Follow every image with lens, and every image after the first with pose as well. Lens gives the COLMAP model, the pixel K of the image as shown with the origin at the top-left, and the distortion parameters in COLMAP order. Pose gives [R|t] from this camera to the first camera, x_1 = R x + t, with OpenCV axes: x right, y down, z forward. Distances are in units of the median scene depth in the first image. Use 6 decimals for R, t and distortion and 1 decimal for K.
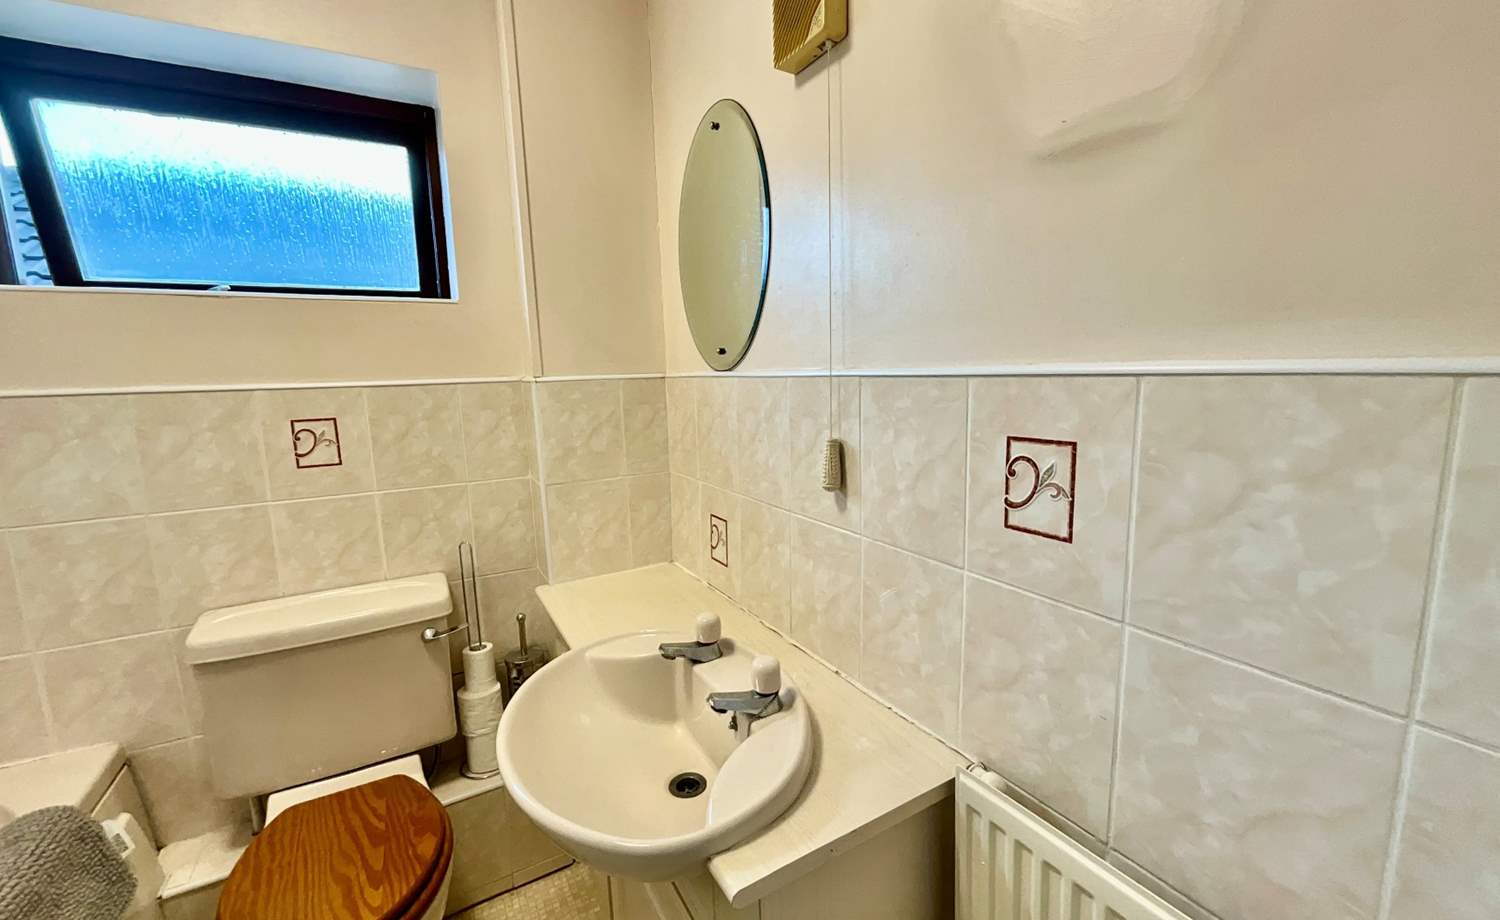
lens RADIAL K [[643.7, 0, 755.4], [0, 643.7, 462.9], [0, 0, 1]] dist [-0.003542, -0.000623]
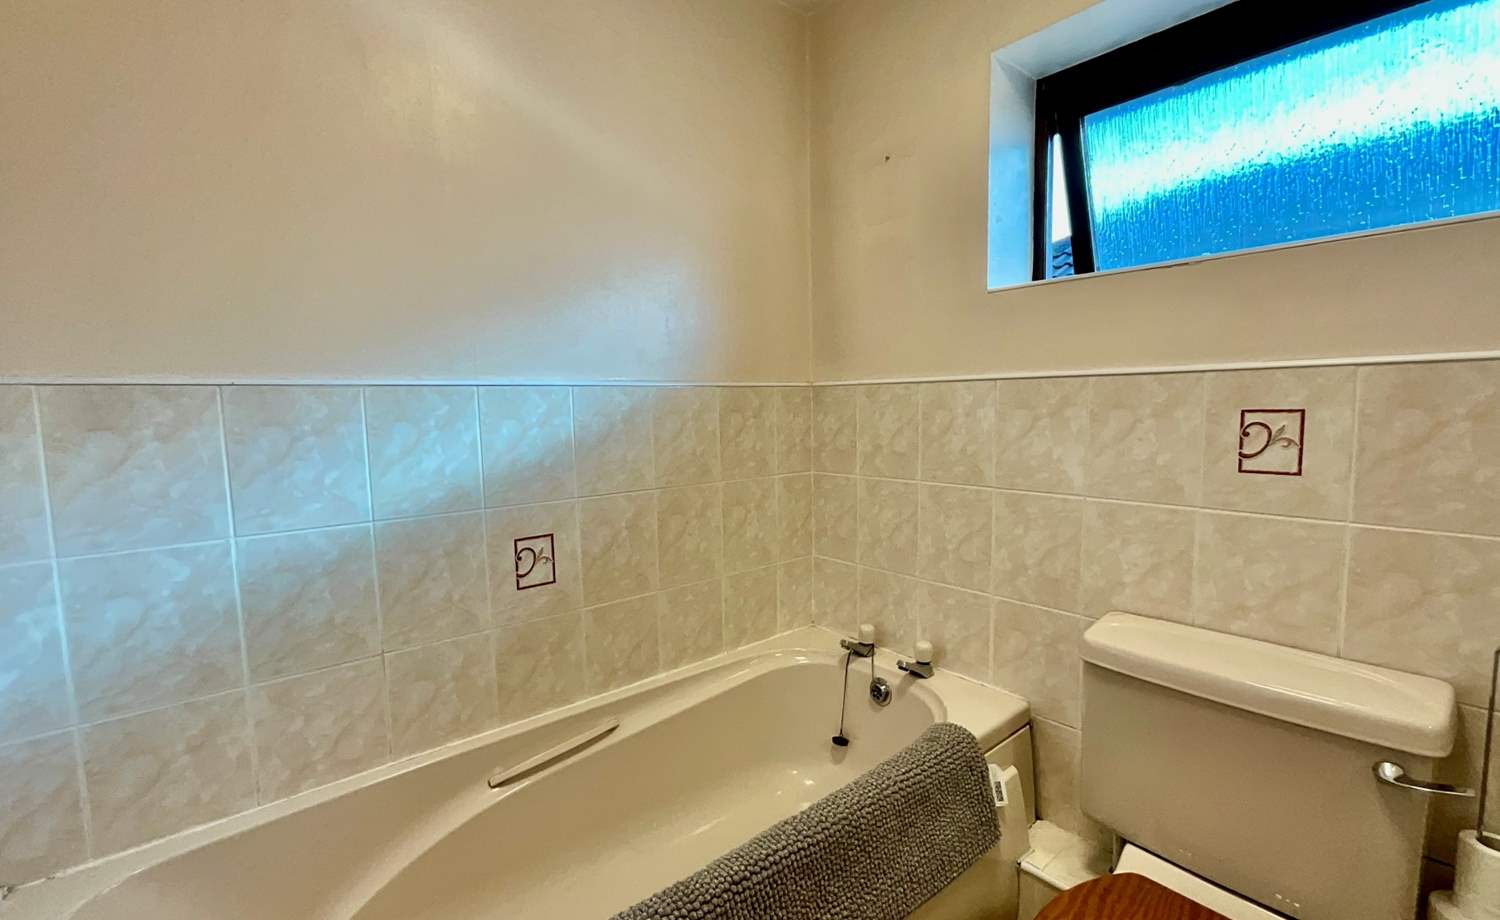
lens RADIAL K [[643.7, 0, 755.4], [0, 643.7, 462.9], [0, 0, 1]] dist [-0.003542, -0.000623]
pose [[0.174221, 0.108842, -0.978673, -0.059847], [-0.135277, 0.987095, 0.085697, 0.010471], [0.975370, 0.117461, 0.186696, 0.296596]]
